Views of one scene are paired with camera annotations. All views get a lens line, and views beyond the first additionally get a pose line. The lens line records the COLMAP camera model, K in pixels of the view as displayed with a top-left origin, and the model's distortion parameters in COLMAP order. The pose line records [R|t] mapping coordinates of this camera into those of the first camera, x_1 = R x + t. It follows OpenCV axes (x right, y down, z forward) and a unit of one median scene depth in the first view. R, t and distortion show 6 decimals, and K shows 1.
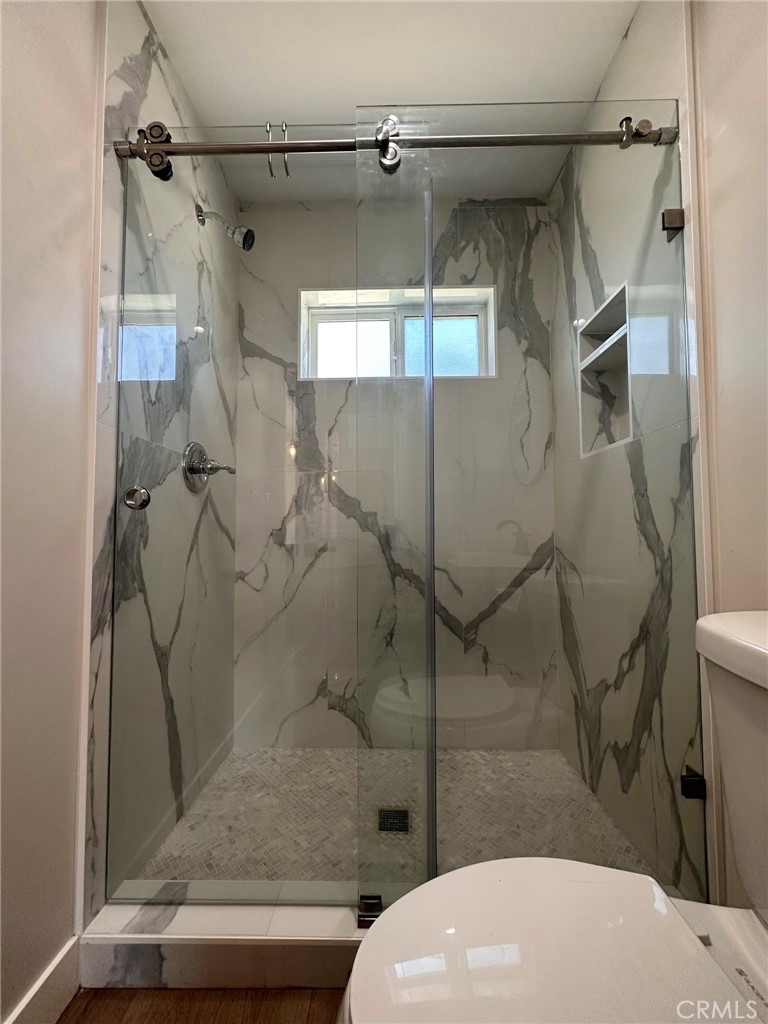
lens RADIAL K [[406.9, 0, 387.2], [0, 406.9, 514.0], [0, 0, 1]] dist [0.000324, -0.001600]
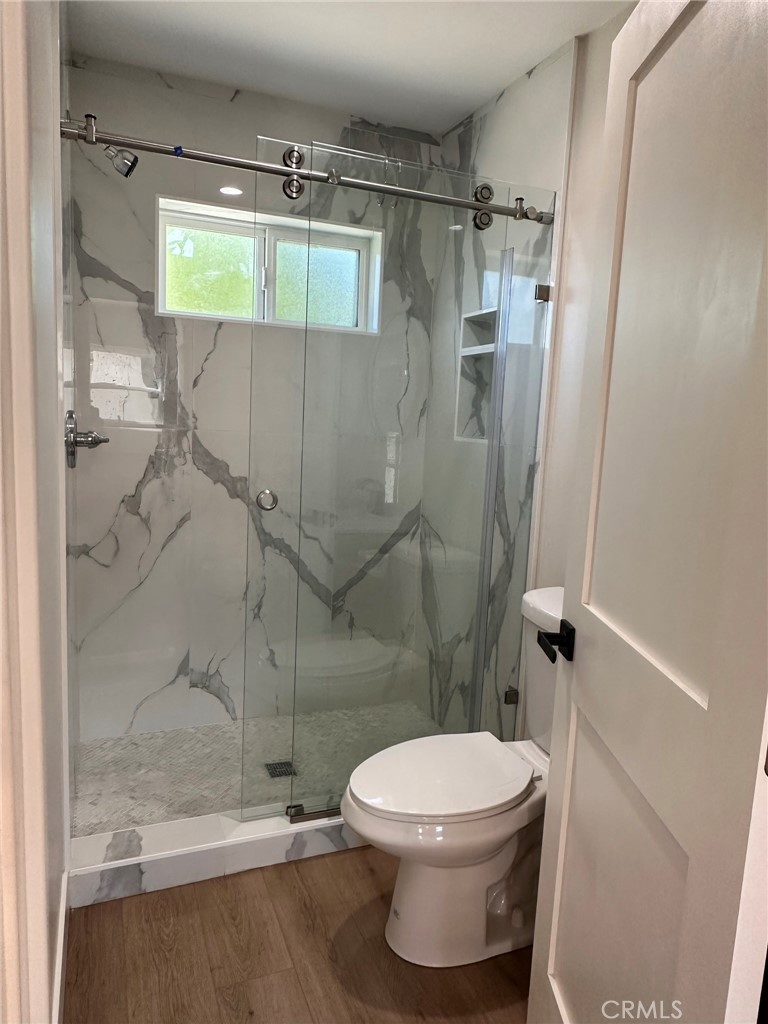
lens RADIAL K [[685.0, 0, 382.3], [0, 685.0, 510.0], [0, 0, 1]] dist [-0.007479, 0.006279]
pose [[0.917280, -0.003710, 0.398225, -0.368512], [-0.068558, 0.983557, 0.167080, -0.214259], [-0.392297, -0.180561, 0.901943, -0.518142]]
